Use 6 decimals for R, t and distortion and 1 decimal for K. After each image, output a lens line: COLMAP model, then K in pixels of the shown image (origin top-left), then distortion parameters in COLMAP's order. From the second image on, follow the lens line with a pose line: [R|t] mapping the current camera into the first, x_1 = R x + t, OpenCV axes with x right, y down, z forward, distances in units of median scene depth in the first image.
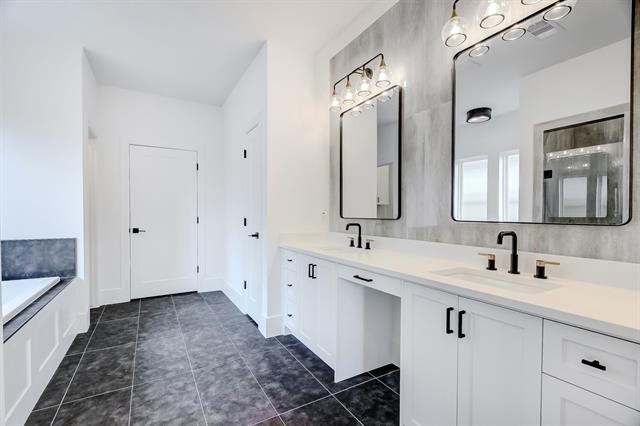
lens RADIAL K [[289.7, 0, 315.1], [0, 289.7, 213.4], [0, 0, 1]] dist [0.002428, 0.000171]
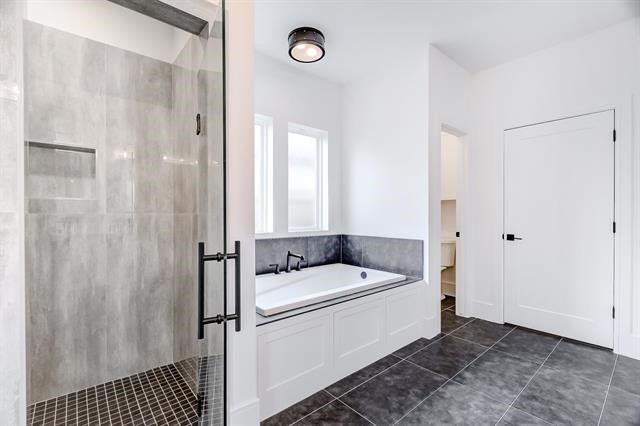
lens RADIAL K [[289.7, 0, 316.6], [0, 289.7, 215.1], [0, 0, 1]] dist [0.002428, 0.000171]
pose [[0.180911, 0.000485, -0.983499, 0.096348], [-0.000390, 1.000000, 0.000421, -0.001657], [0.983499, 0.000307, 0.180912, 0.527140]]
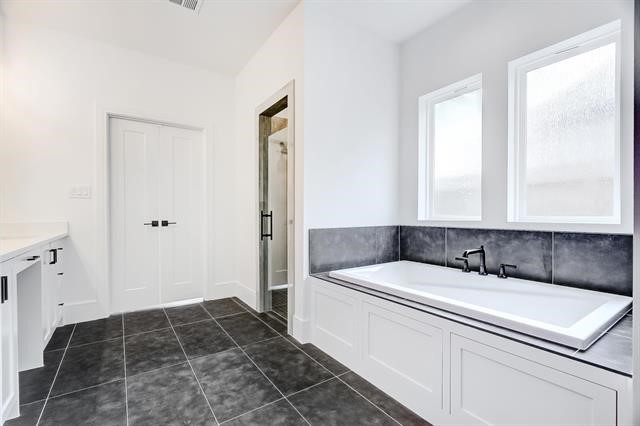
lens RADIAL K [[289.7, 0, 321.5], [0, 289.7, 214.2], [0, 0, 1]] dist [0.002428, 0.000171]
pose [[-0.995651, 0.004881, -0.093034, -0.517561], [0.004020, 0.999947, 0.009443, 0.039287], [0.093075, 0.009028, -0.995618, 1.452990]]
